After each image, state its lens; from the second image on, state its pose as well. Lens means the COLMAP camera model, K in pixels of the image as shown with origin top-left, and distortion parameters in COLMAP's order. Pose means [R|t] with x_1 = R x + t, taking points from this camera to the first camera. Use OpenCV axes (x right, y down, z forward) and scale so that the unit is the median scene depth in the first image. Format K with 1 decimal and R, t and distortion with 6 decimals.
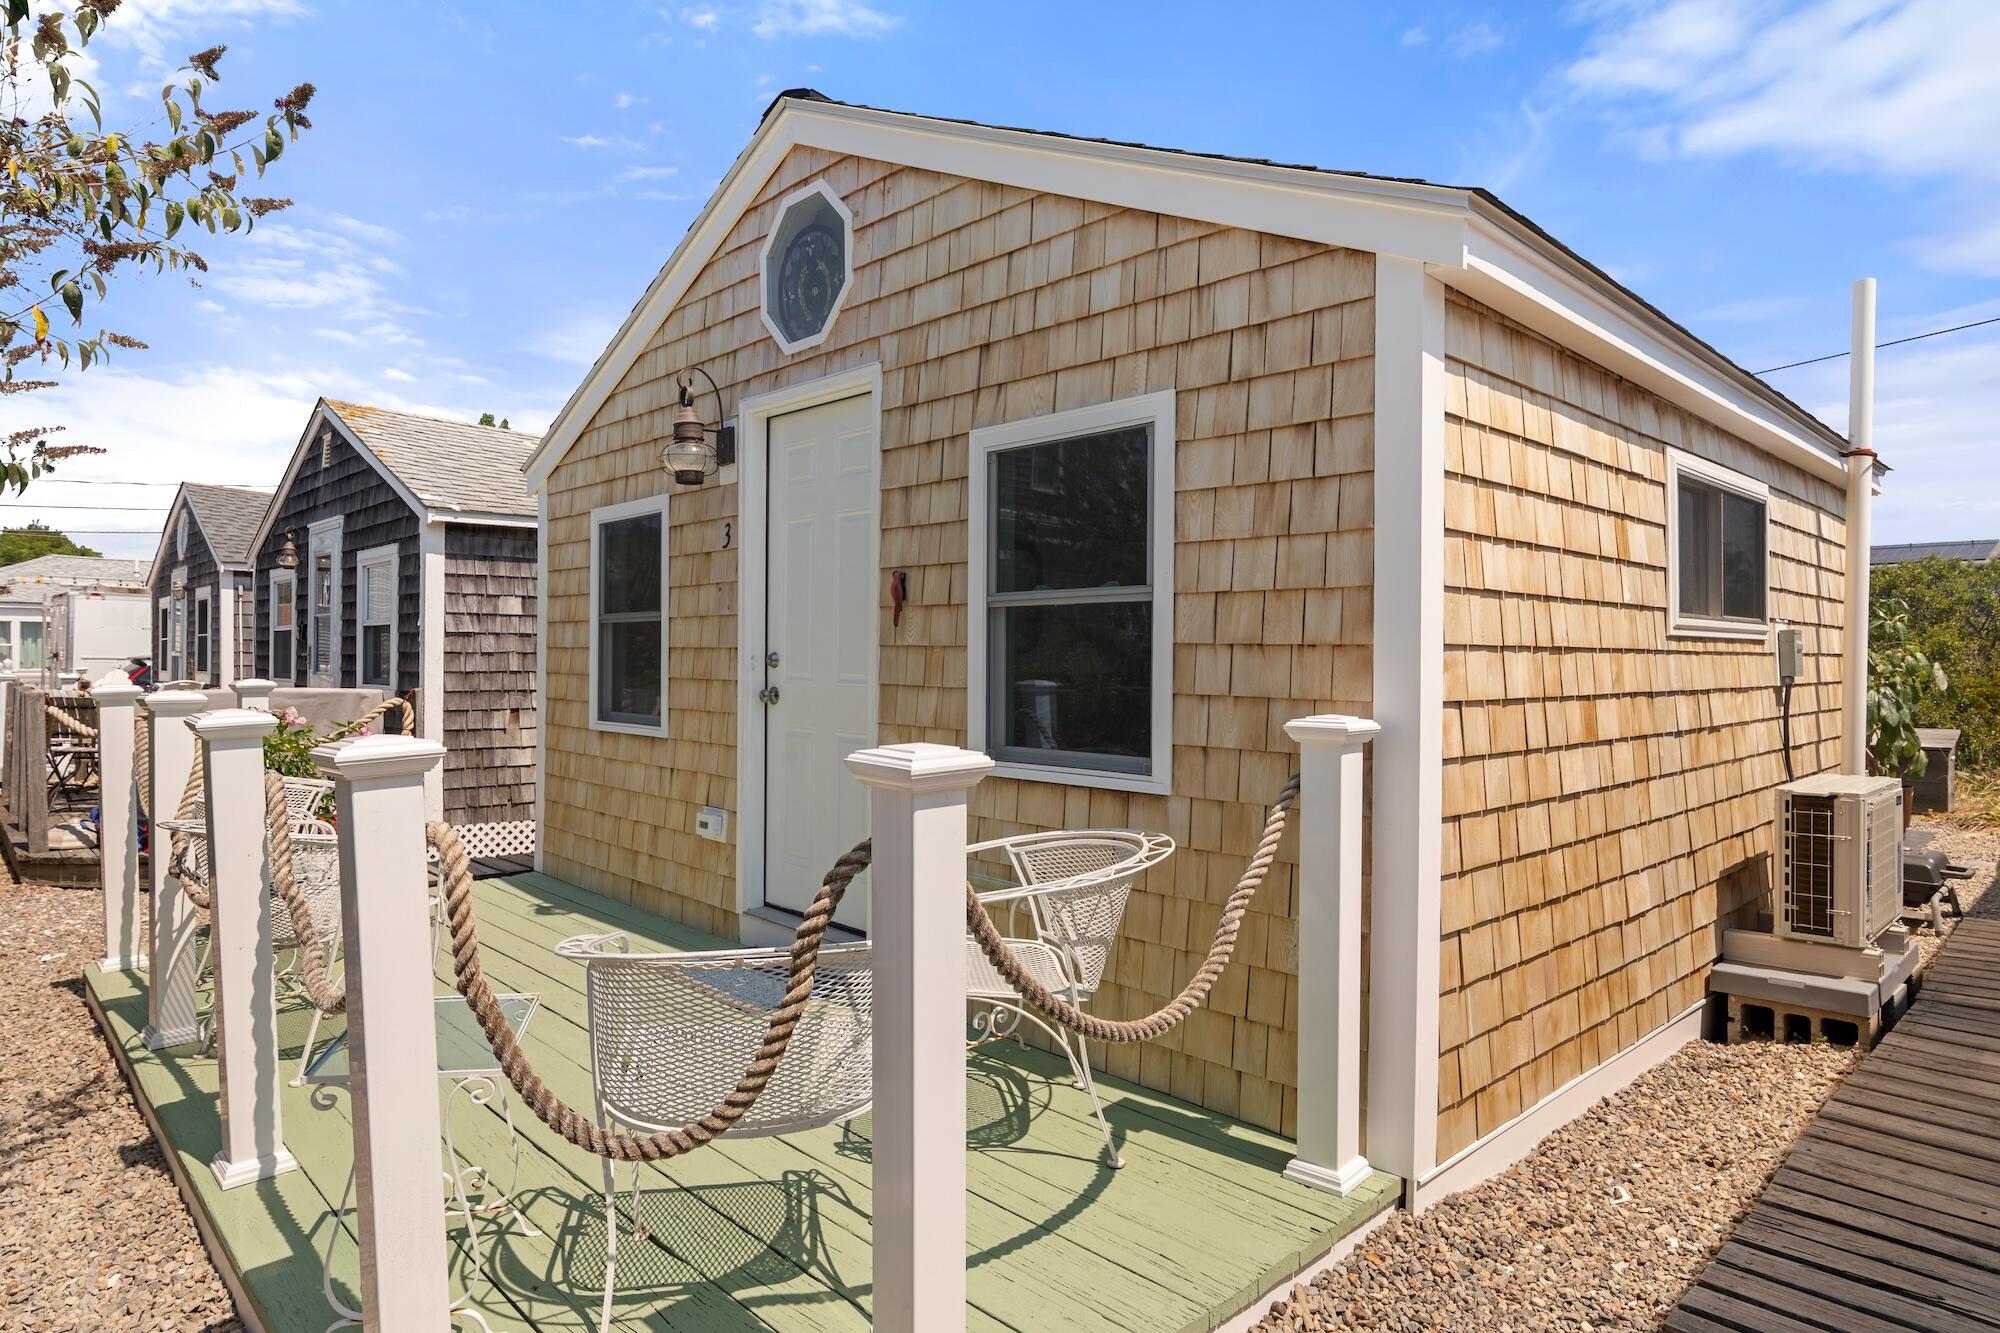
lens RADIAL K [[1170.7, 0, 1002.2], [0, 1170.7, 647.3], [0, 0, 1]] dist [-0.010513, 0.000464]
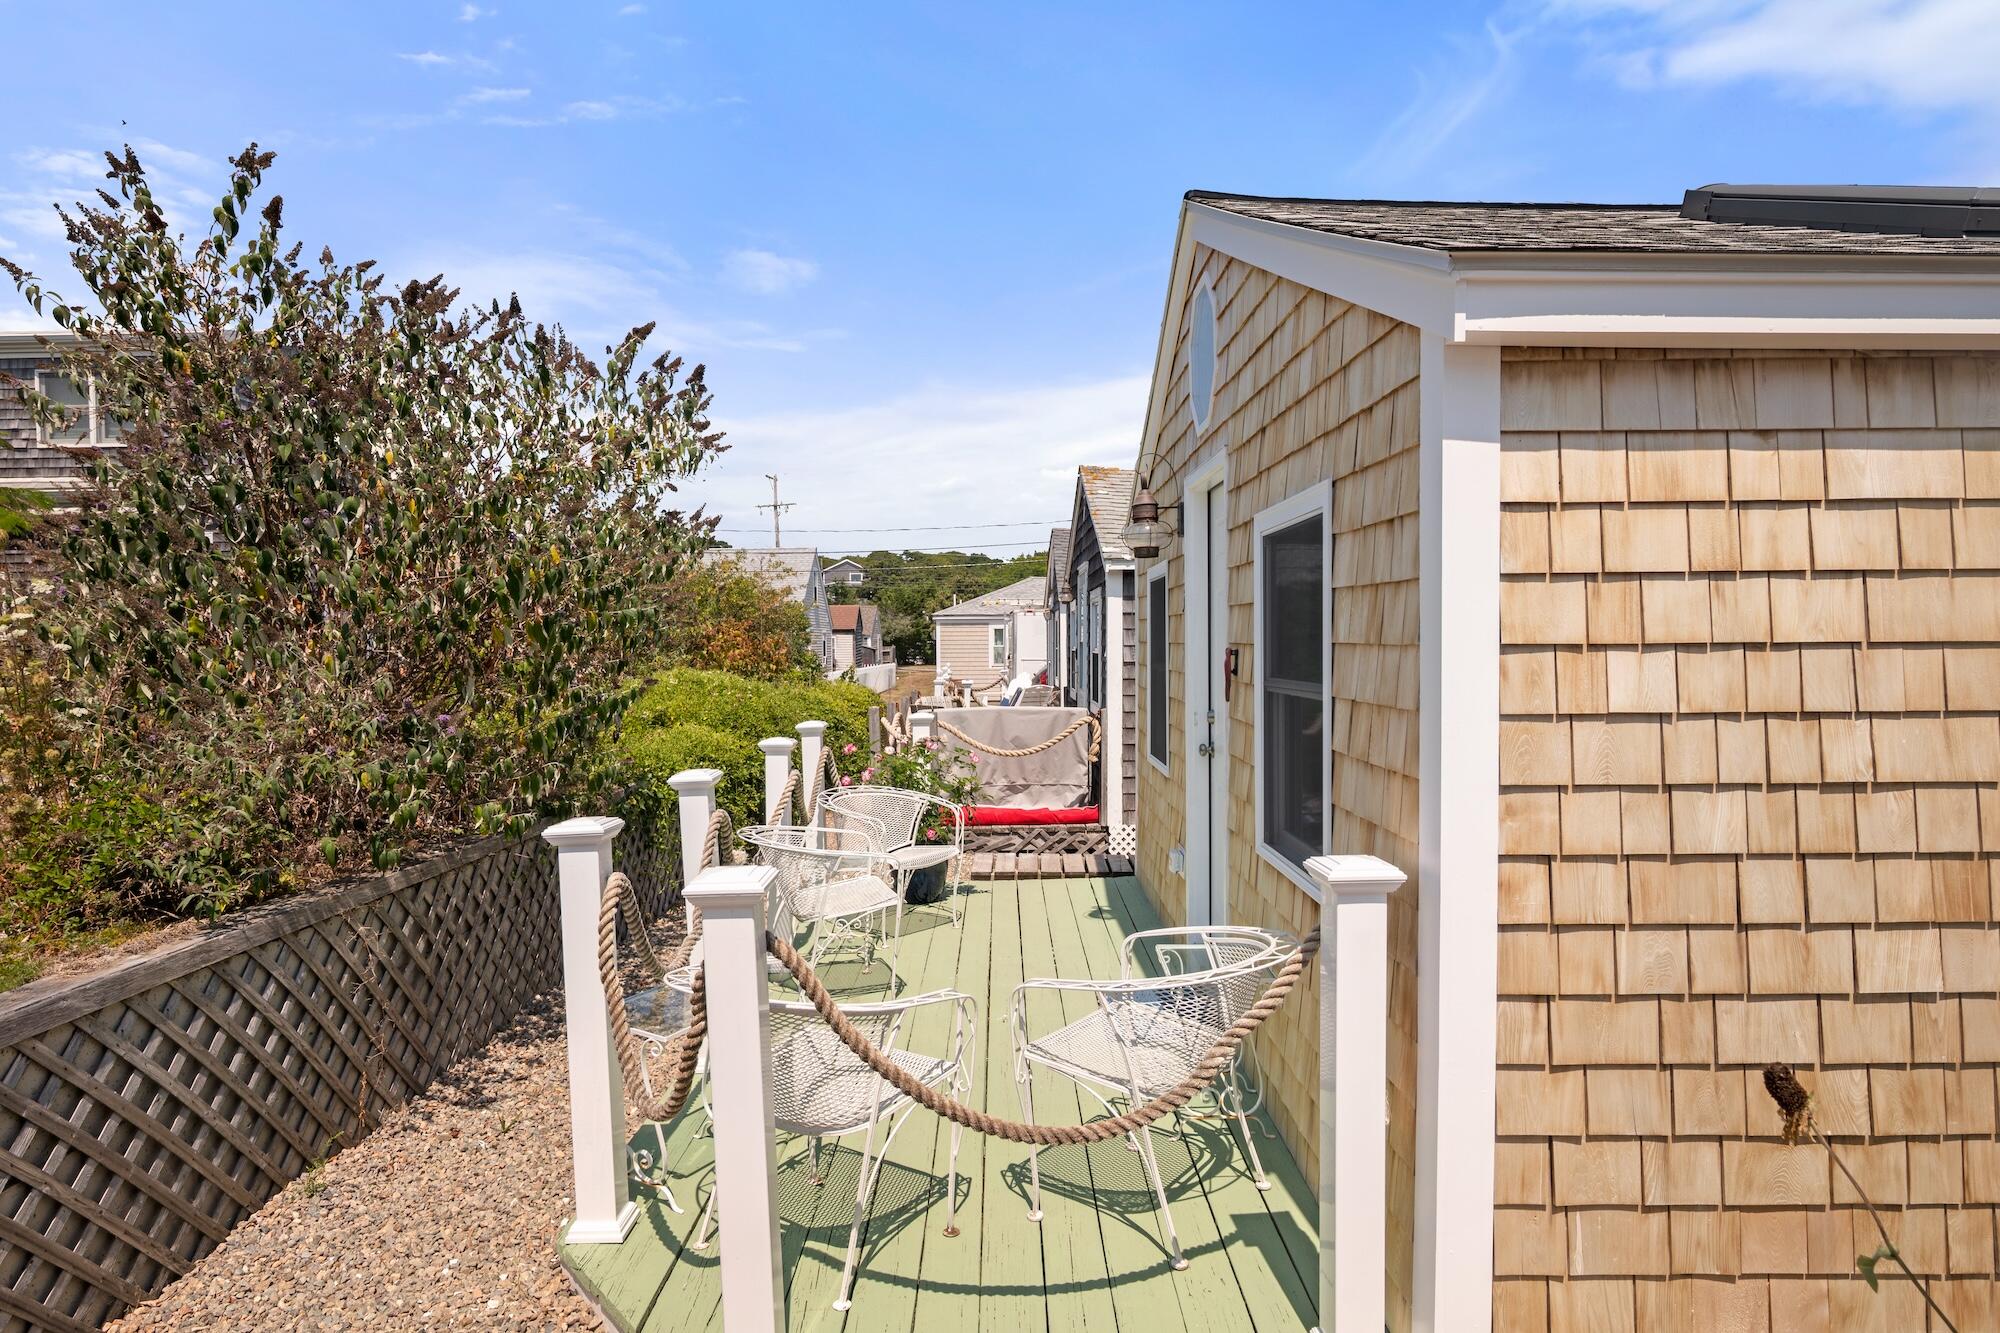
lens RADIAL K [[1170.7, 0, 1002.2], [0, 1170.7, 647.3], [0, 0, 1]] dist [-0.010513, 0.000464]
pose [[0.711111, -0.005569, -0.703058, 0.636450], [0.019797, 0.999731, 0.012105, -0.105402], [0.702801, -0.022526, 0.711030, 0.151500]]
